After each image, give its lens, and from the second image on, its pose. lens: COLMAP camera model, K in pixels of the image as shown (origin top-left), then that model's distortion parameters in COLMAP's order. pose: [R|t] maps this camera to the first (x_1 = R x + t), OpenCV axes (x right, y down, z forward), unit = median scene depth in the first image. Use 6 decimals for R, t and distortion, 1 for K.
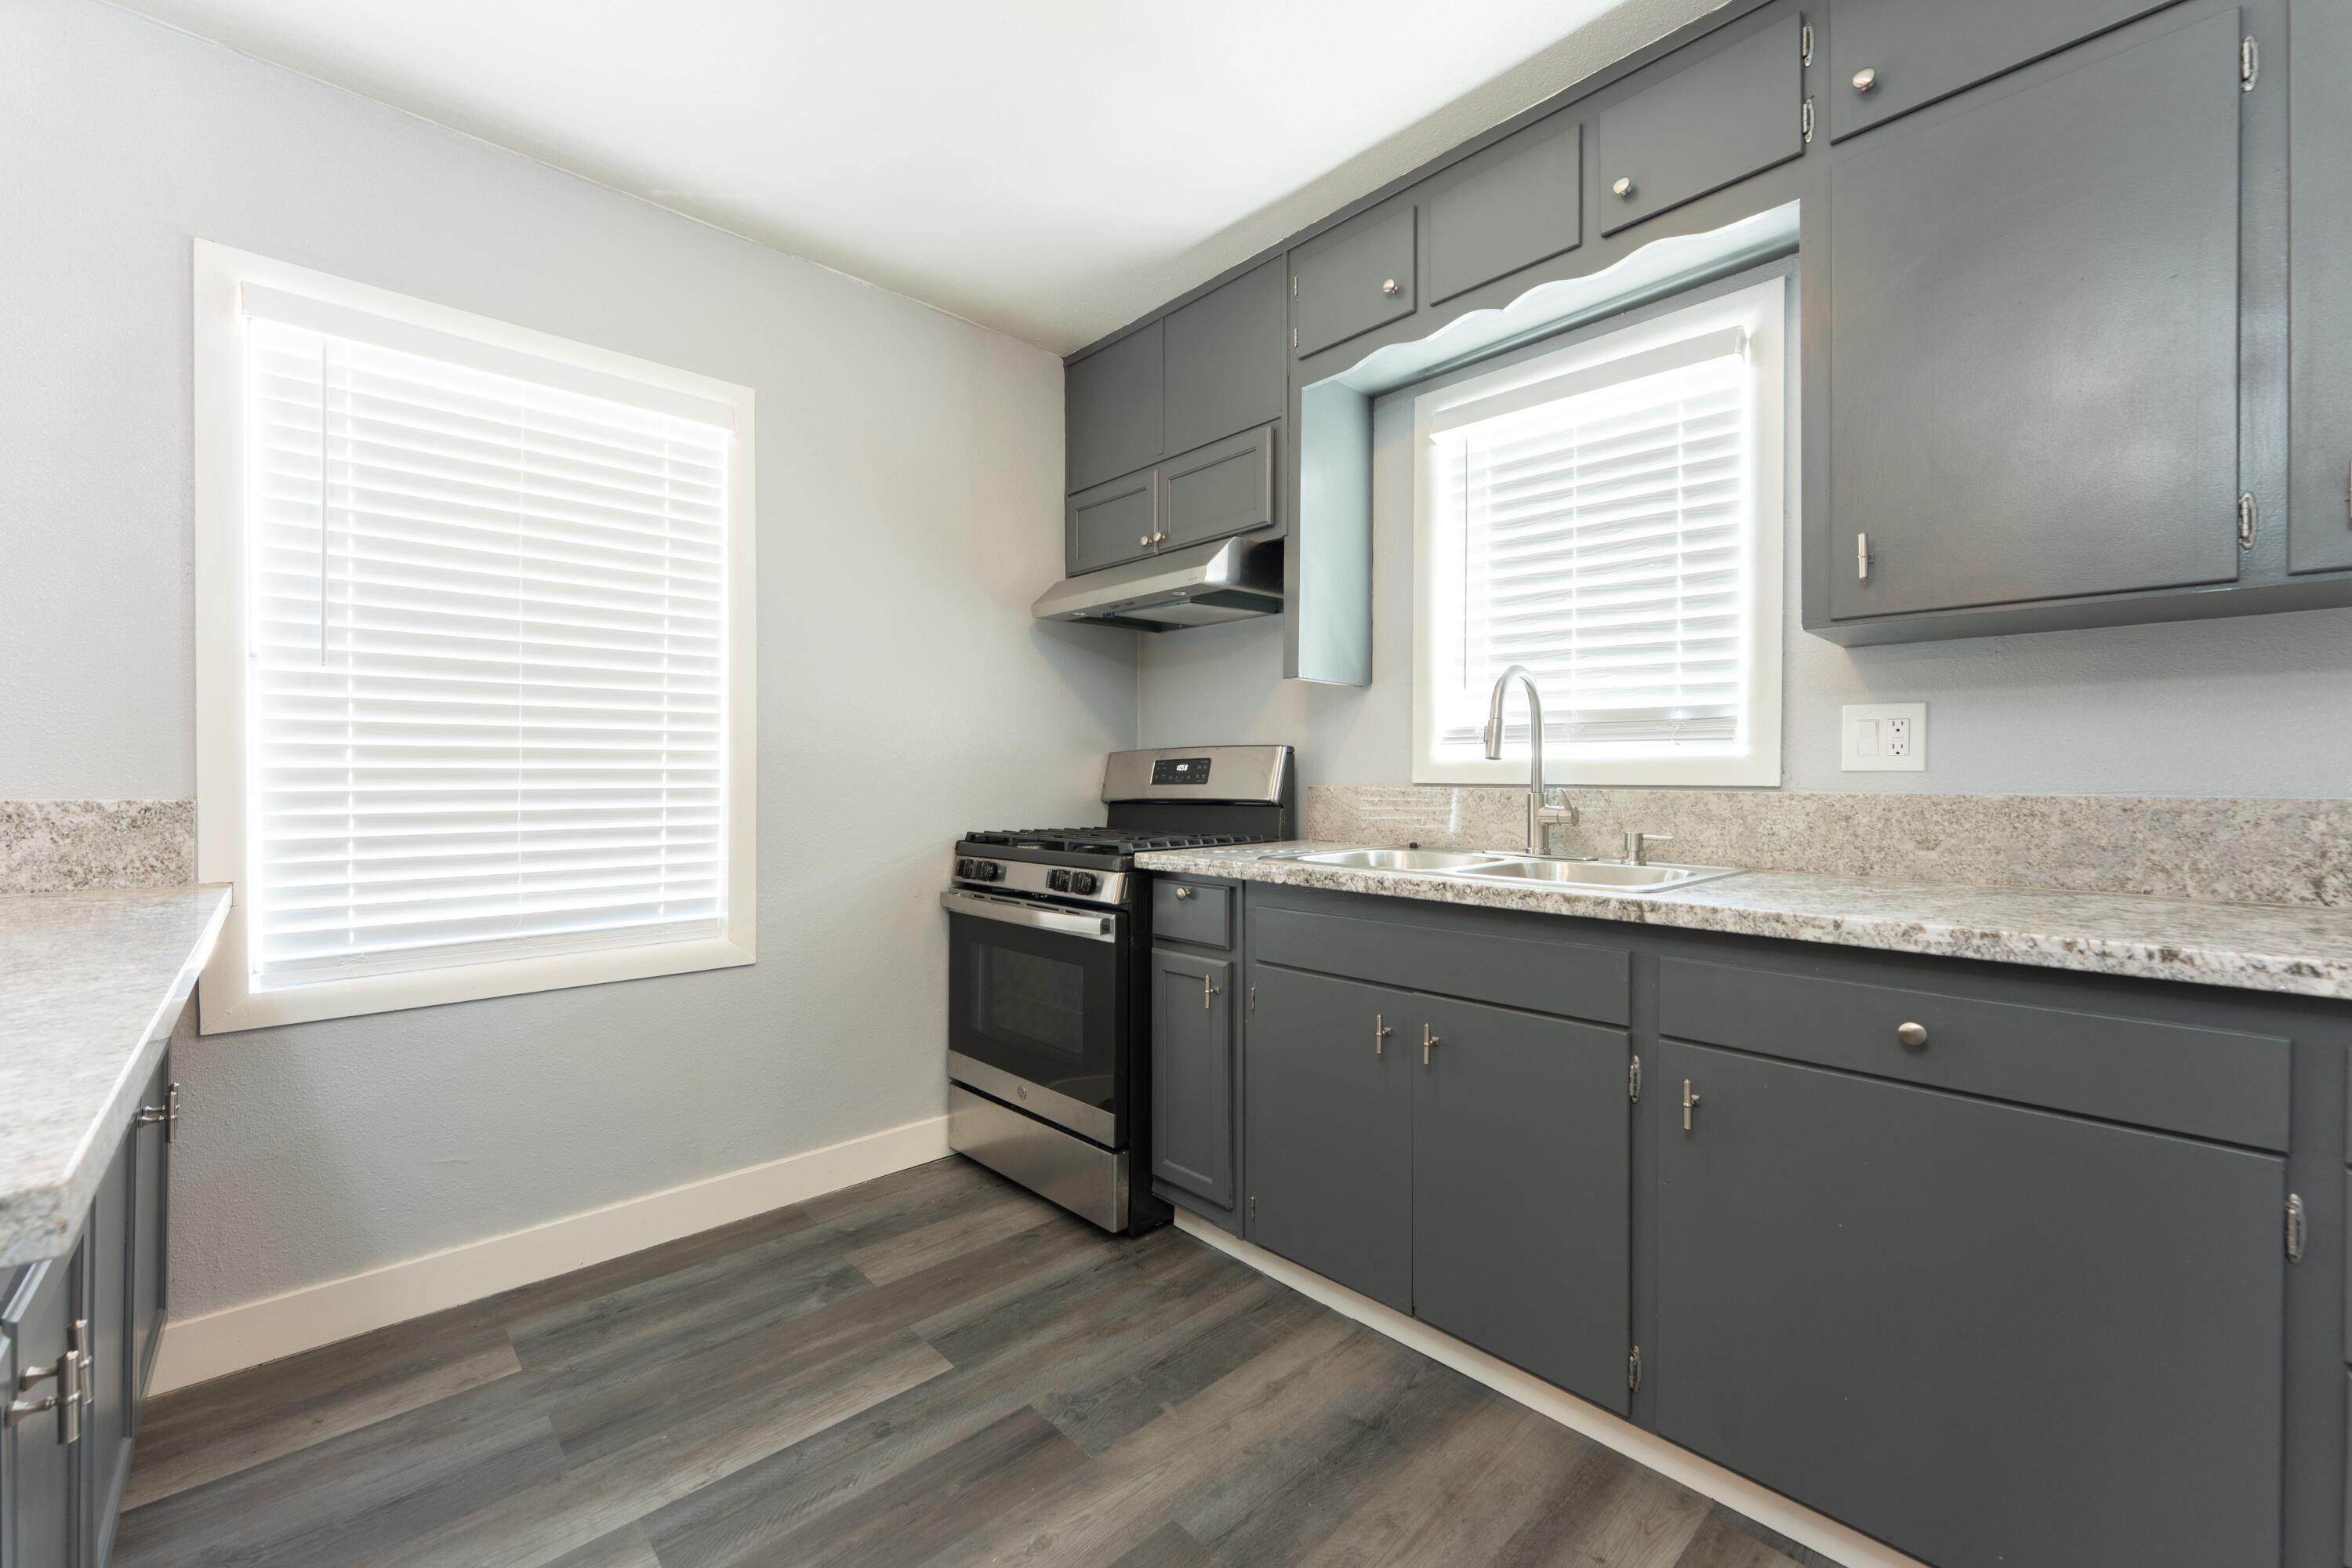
lens RADIAL K [[946.7, 0, 1176.0], [0, 946.7, 784.0], [0, 0, 1]] dist [-0.002818, -0.000180]
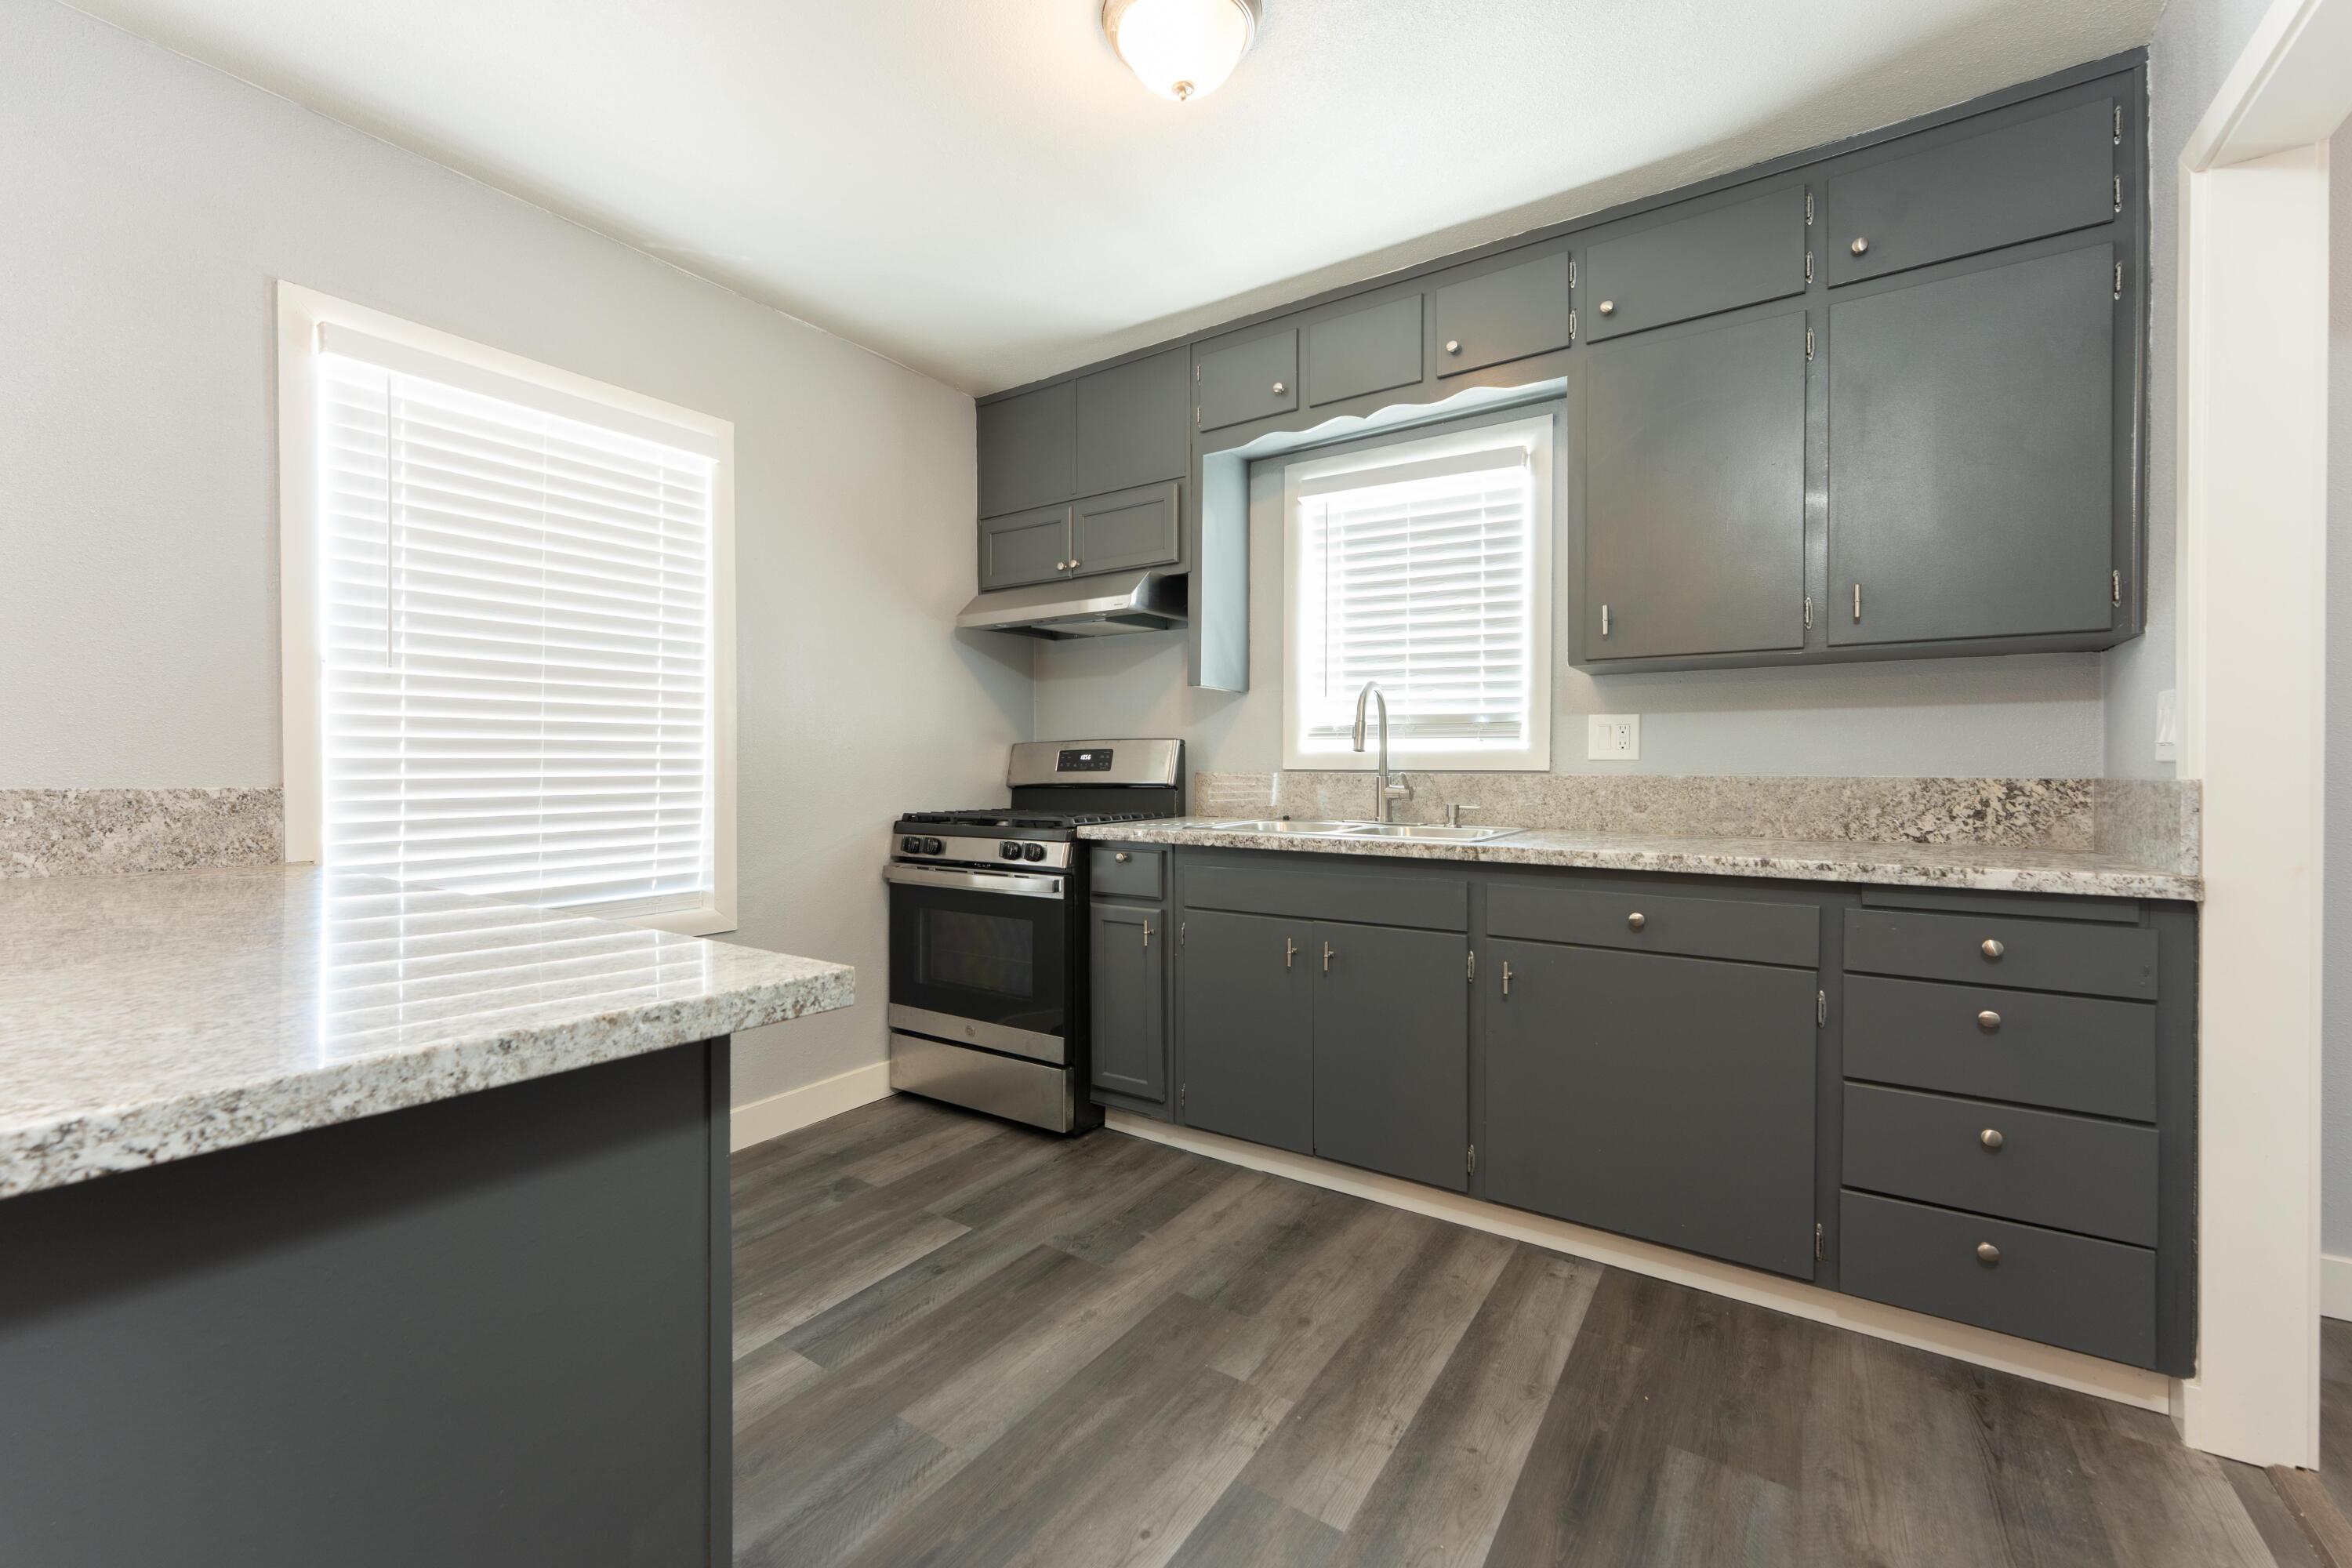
lens RADIAL K [[951.2, 0, 1151.0], [0, 951.2, 781.3], [0, 0, 1]] dist [-0.002617, -0.000319]
pose [[0.977934, -0.005634, 0.208839, -0.238790], [0.003558, 0.999940, 0.010313, 0.001661], [-0.208885, -0.009342, 0.977896, -0.267976]]
